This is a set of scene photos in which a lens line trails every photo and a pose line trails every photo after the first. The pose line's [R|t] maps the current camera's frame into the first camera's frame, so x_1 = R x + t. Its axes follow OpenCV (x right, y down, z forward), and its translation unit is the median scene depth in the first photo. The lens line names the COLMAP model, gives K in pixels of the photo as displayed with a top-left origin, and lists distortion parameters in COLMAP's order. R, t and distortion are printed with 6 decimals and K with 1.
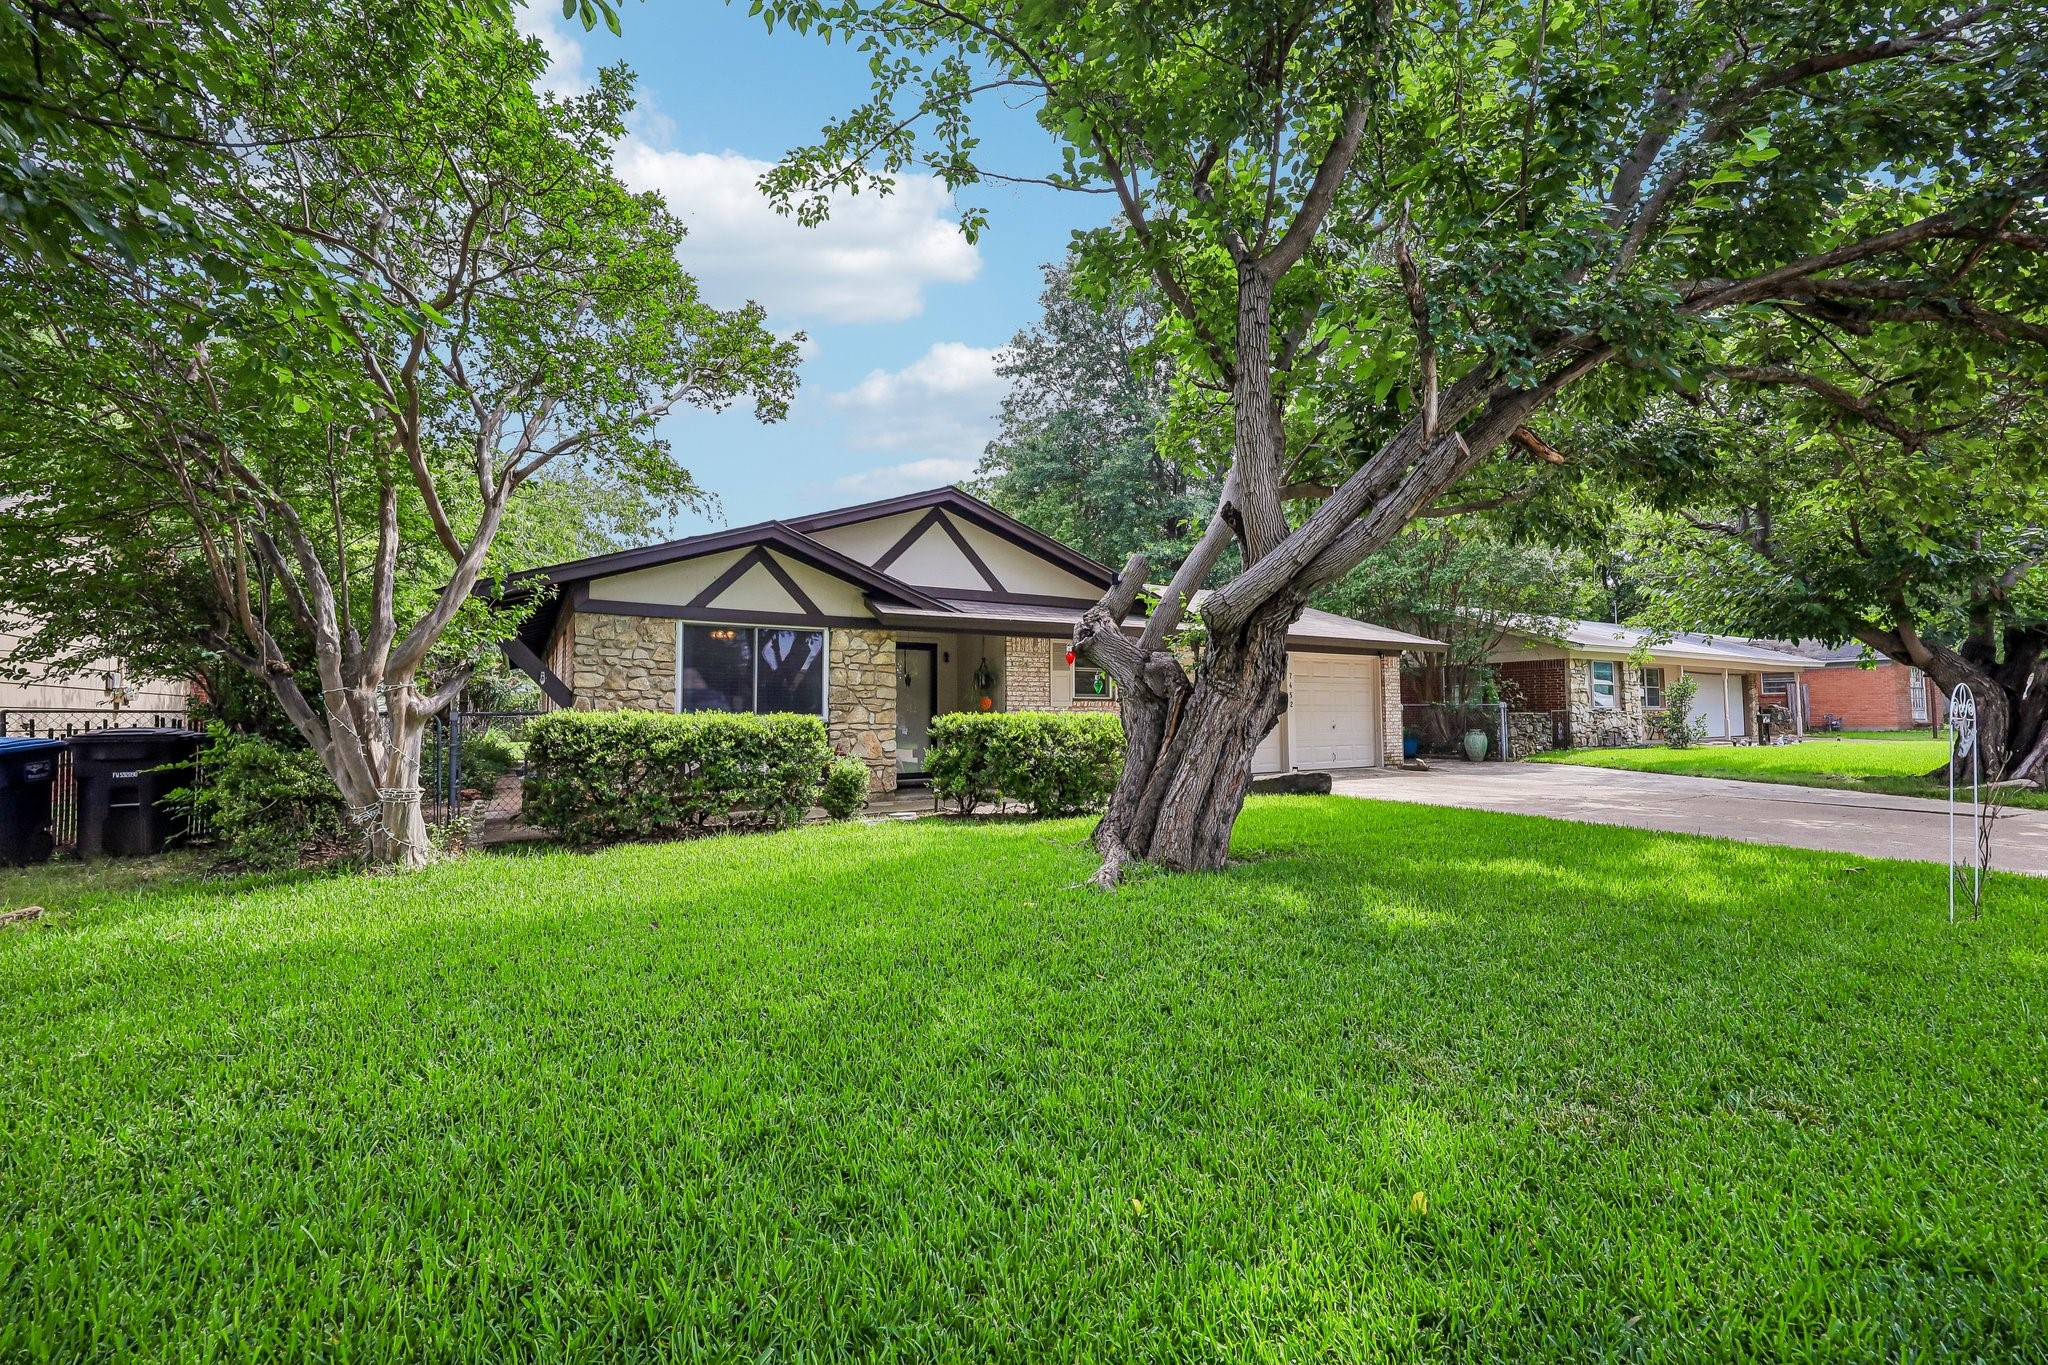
lens RADIAL K [[825.2, 0, 1026.7], [0, 825.2, 673.6], [0, 0, 1]] dist [0.000839, -0.000065]
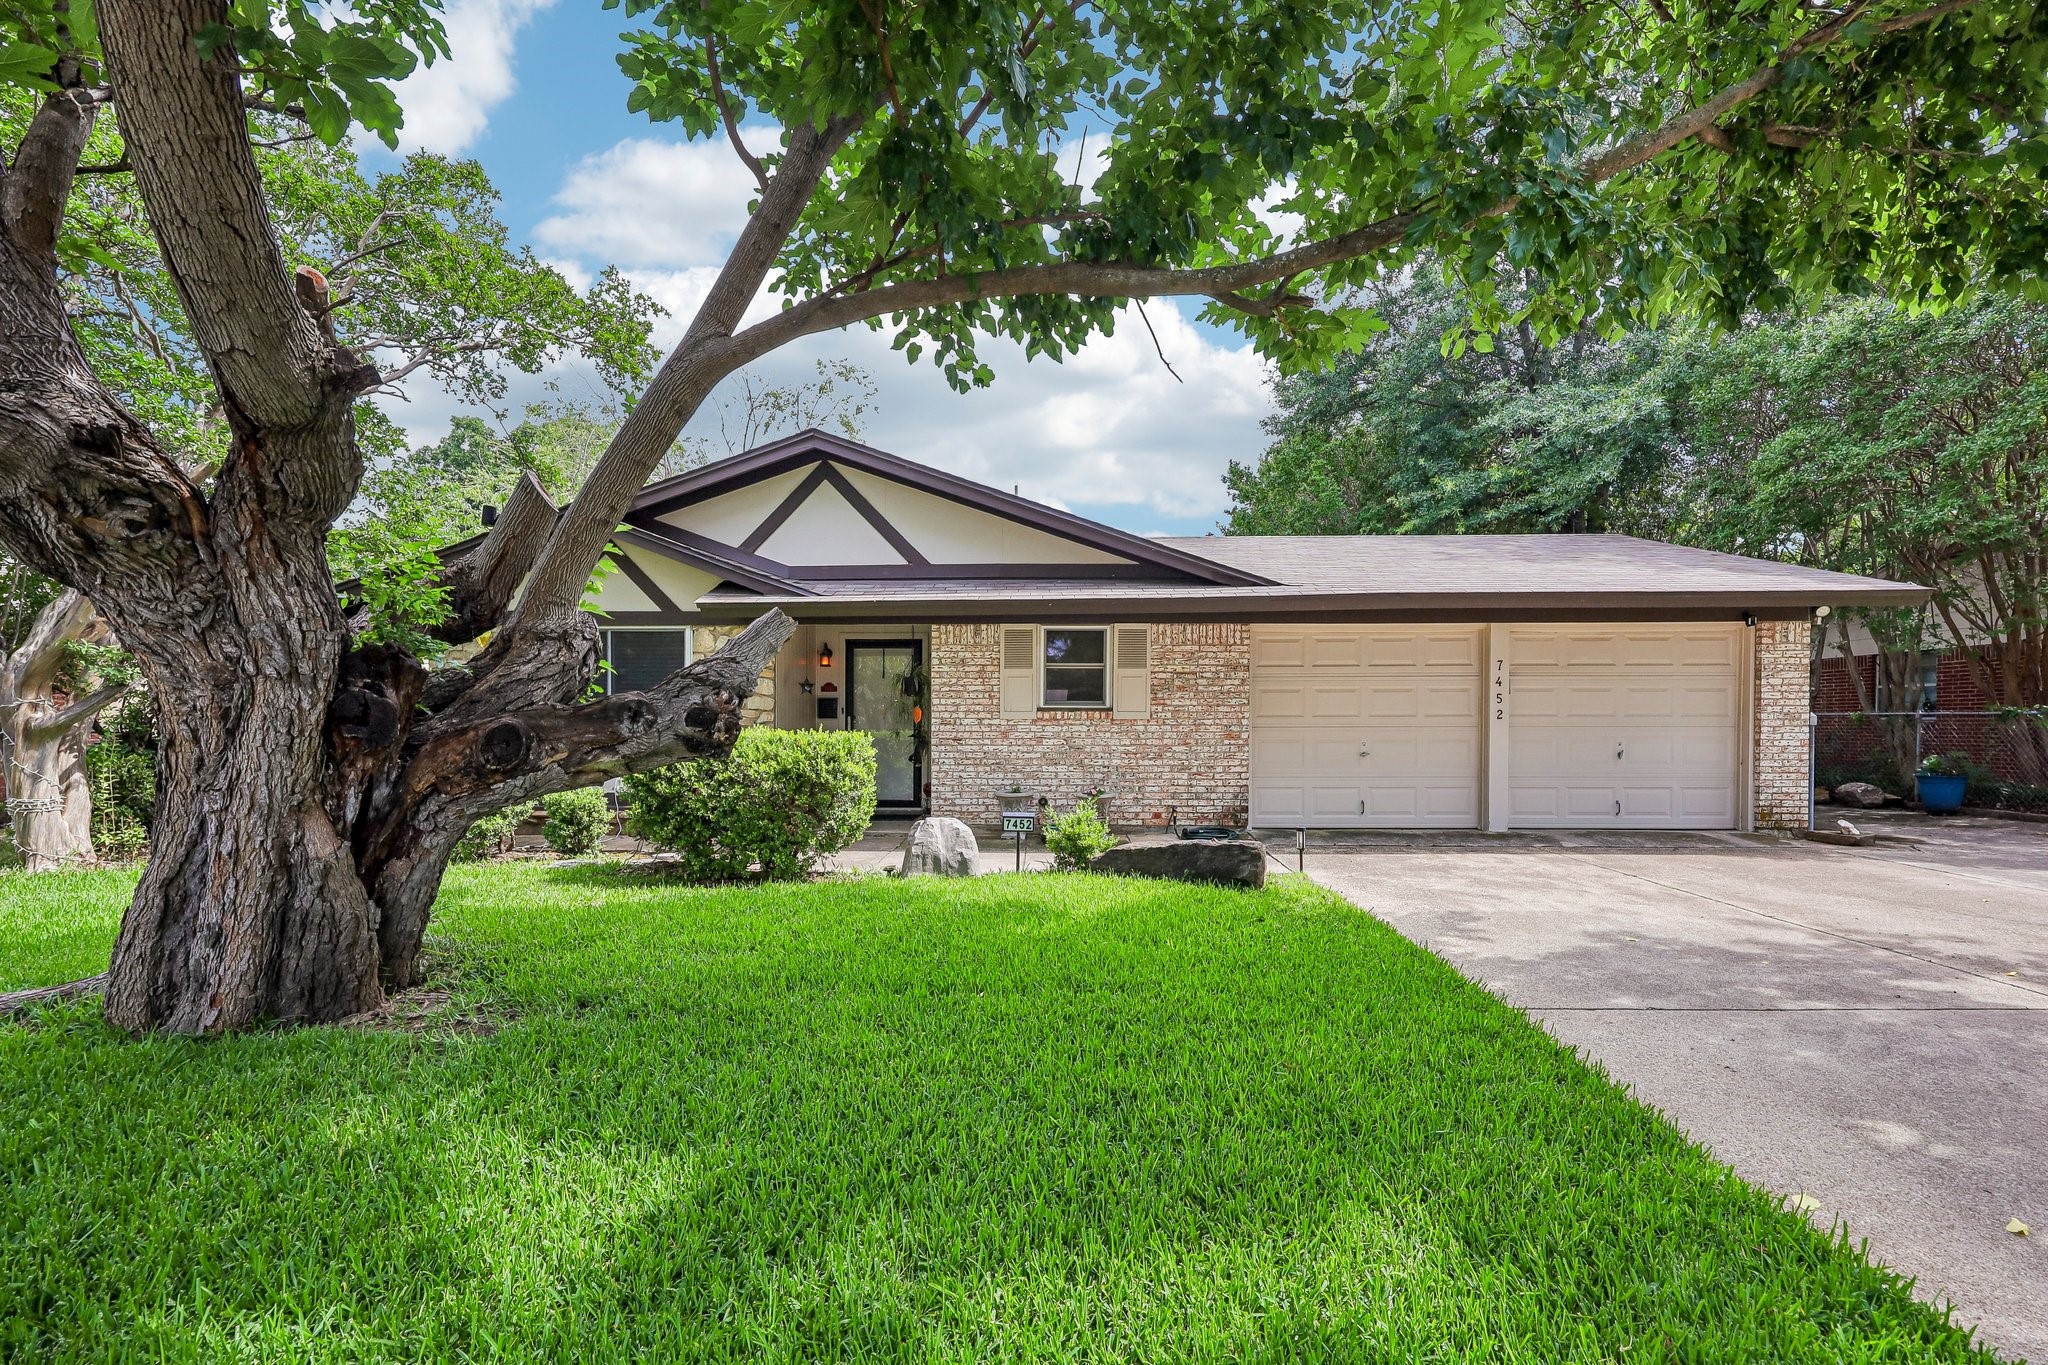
lens RADIAL K [[857.4, 0, 1031.7], [0, 857.4, 739.0], [0, 0, 1]] dist [0.000828, -0.000254]
pose [[0.840313, 0.015350, -0.541885, 0.511152], [0.022521, 0.997748, 0.063186, 0.011703], [0.541634, -0.065300, 0.838074, 0.432594]]
